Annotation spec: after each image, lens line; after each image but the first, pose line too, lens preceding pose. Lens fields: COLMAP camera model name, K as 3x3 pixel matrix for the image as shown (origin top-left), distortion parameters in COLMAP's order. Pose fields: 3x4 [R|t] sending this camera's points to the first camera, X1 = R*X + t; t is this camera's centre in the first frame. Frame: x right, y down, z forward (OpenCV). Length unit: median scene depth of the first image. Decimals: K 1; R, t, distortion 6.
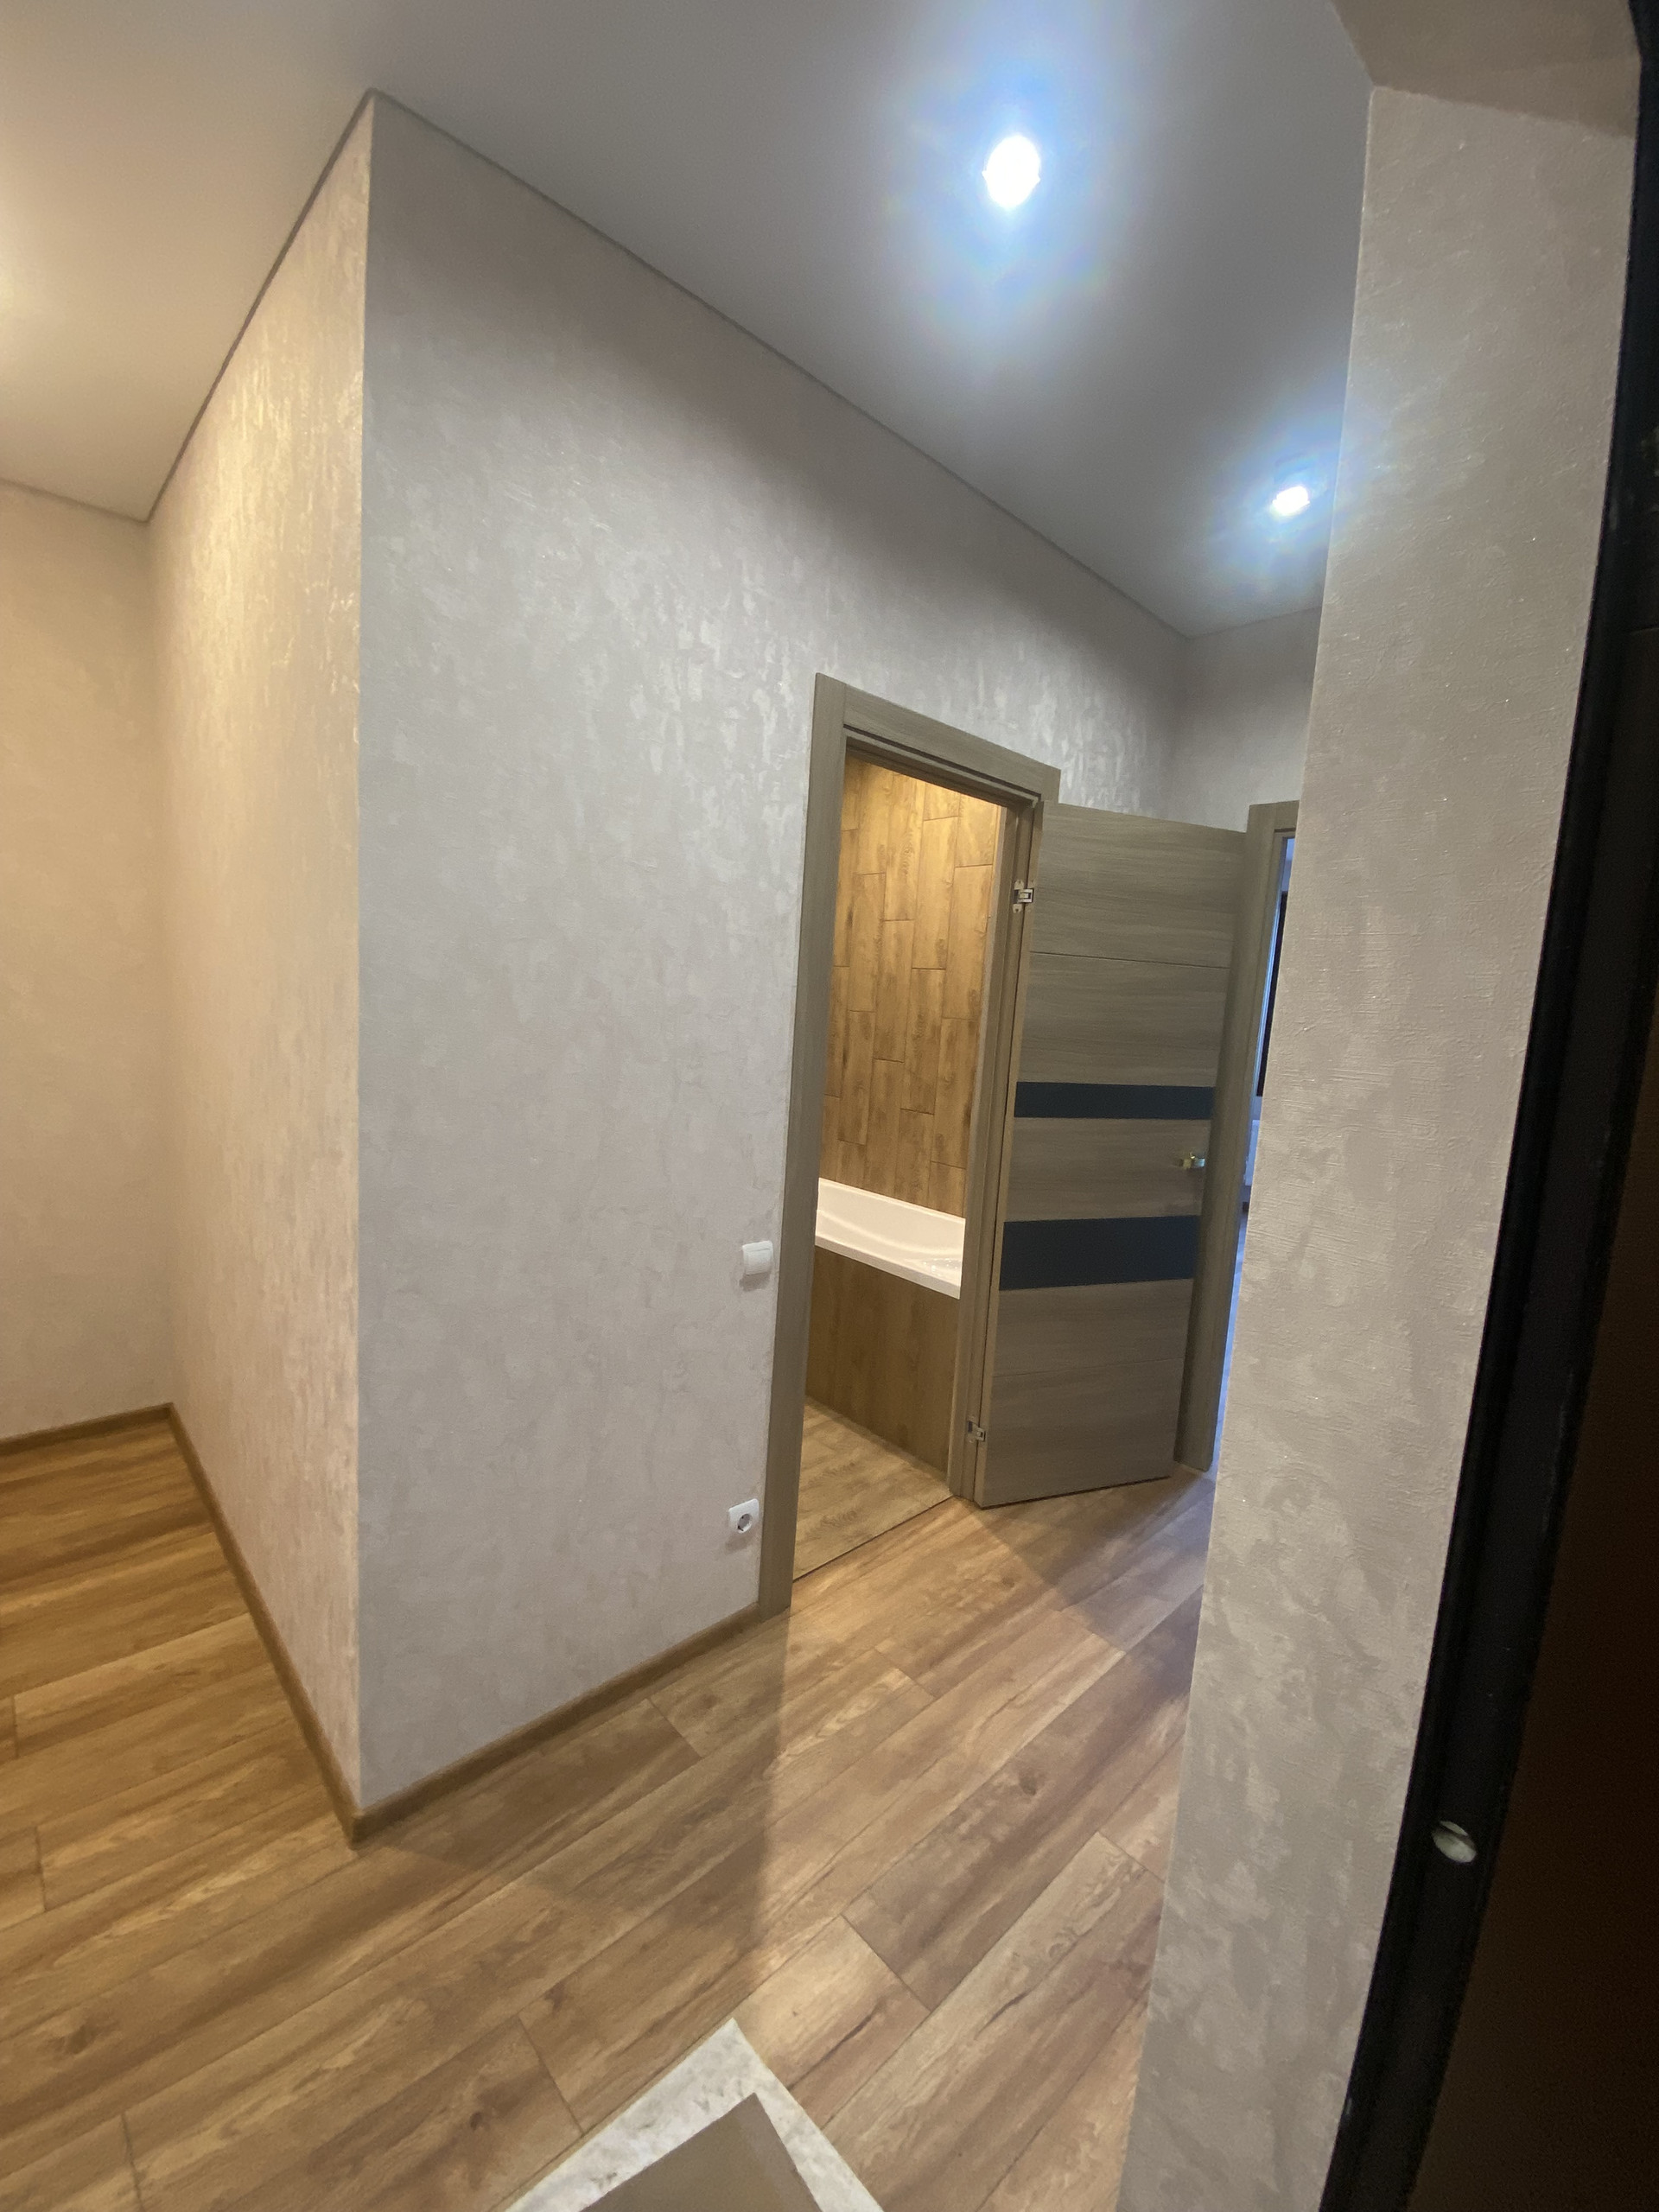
lens RADIAL K [[894.6, 0, 831.1], [0, 894.6, 1104.8], [0, 0, 1]] dist [0.022940, -0.021816]
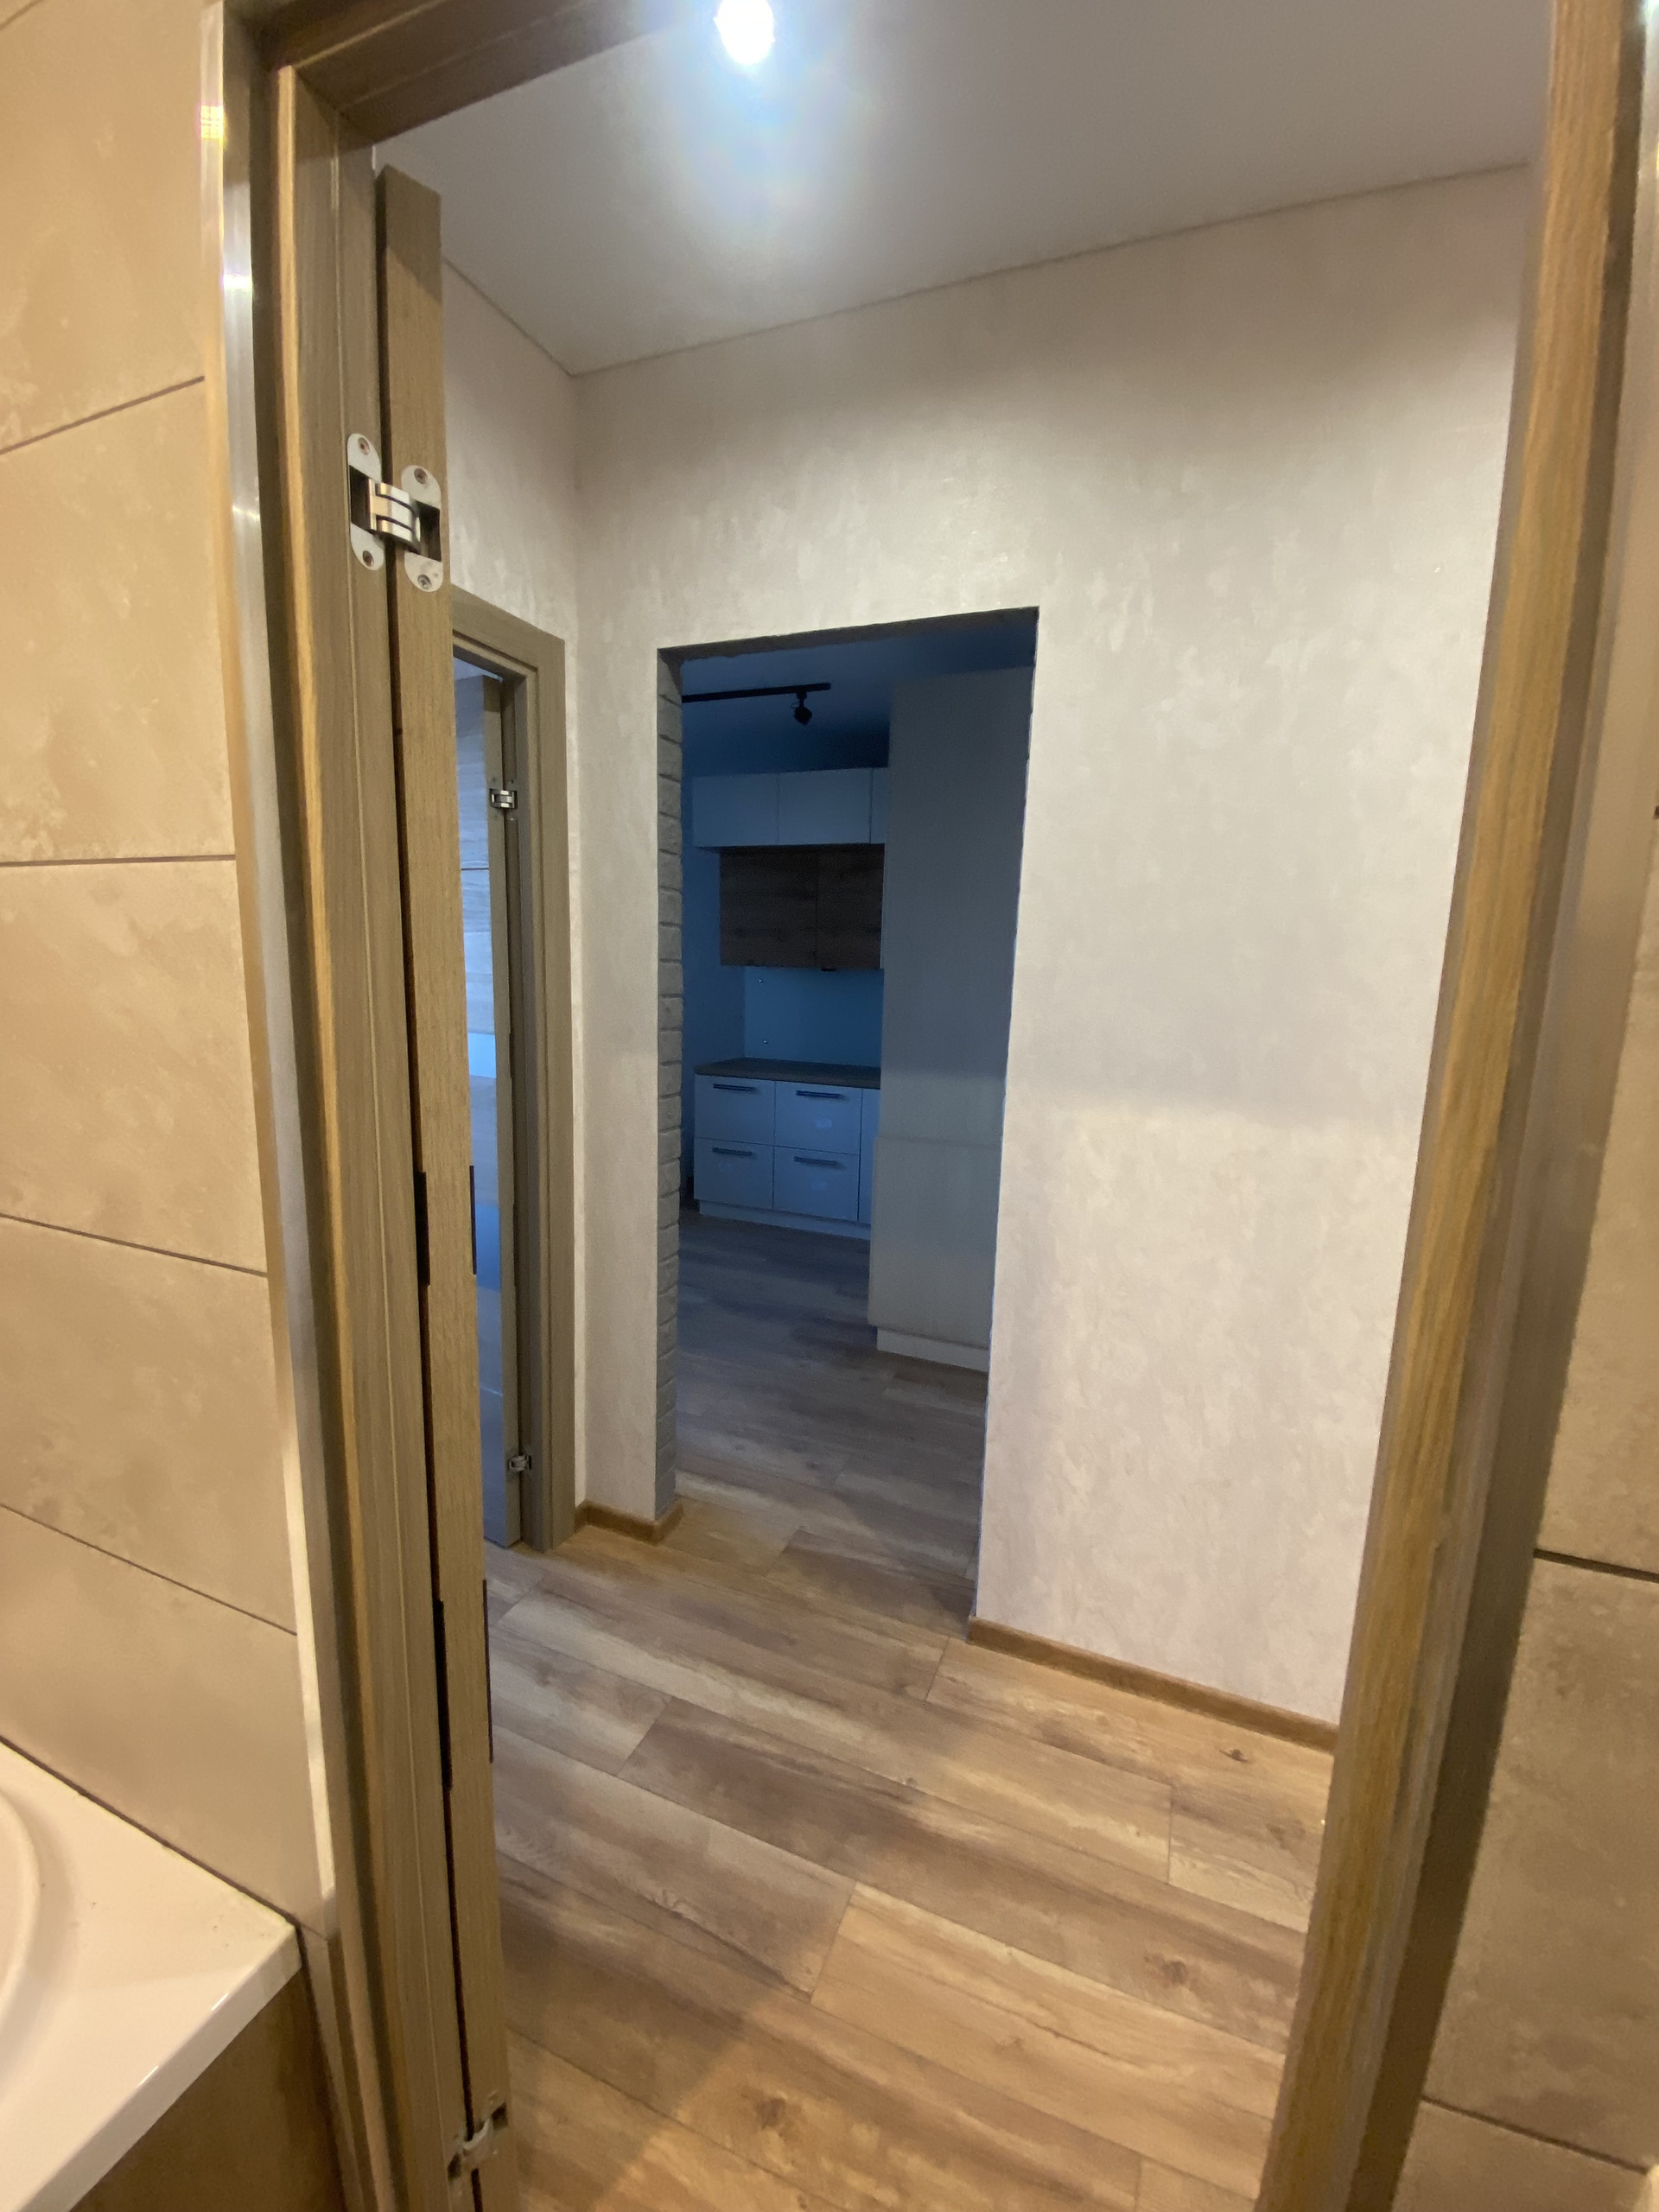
lens RADIAL K [[894.6, 0, 831.1], [0, 894.6, 1104.8], [0, 0, 1]] dist [0.022940, -0.021816]
pose [[-0.412652, -0.215116, 0.885123, -0.153064], [0.055386, 0.963991, 0.260105, -0.152308], [-0.909203, 0.156356, -0.385879, 1.250477]]
